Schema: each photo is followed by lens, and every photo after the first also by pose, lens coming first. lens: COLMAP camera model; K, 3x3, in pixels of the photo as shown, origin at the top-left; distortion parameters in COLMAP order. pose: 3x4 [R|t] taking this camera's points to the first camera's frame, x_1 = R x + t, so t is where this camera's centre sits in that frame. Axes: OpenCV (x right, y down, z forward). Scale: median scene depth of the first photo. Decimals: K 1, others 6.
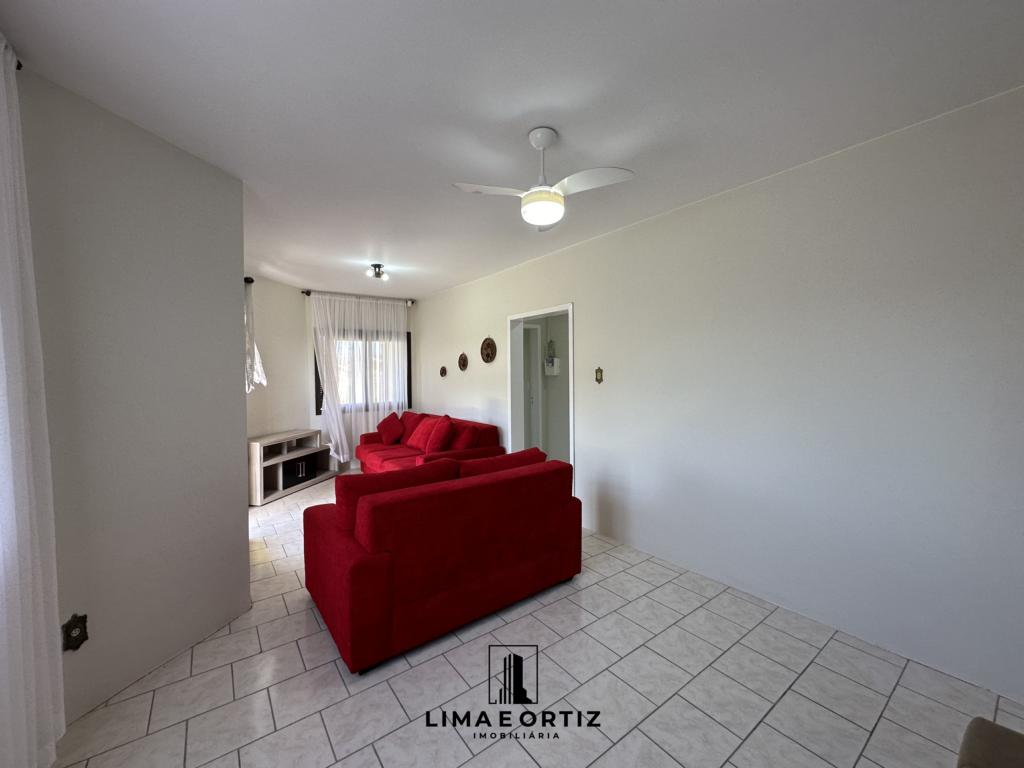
lens RADIAL K [[408.1, 0, 512.9], [0, 408.1, 383.7], [0, 0, 1]] dist [-0.004319, 0.000726]
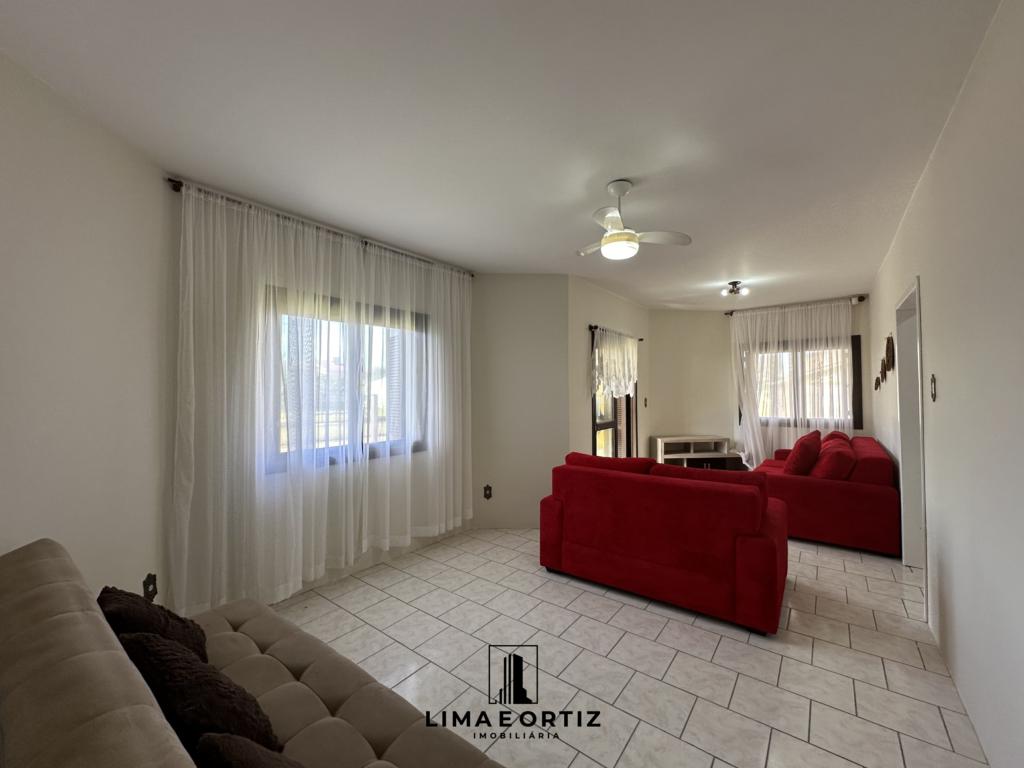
lens RADIAL K [[408.1, 0, 512.9], [0, 408.1, 383.1], [0, 0, 1]] dist [-0.004319, 0.000726]
pose [[0.270322, -0.010262, -0.962715, 0.404596], [-0.023389, 0.999578, -0.017223, -0.001561], [0.962486, 0.027173, 0.269968, 0.140473]]
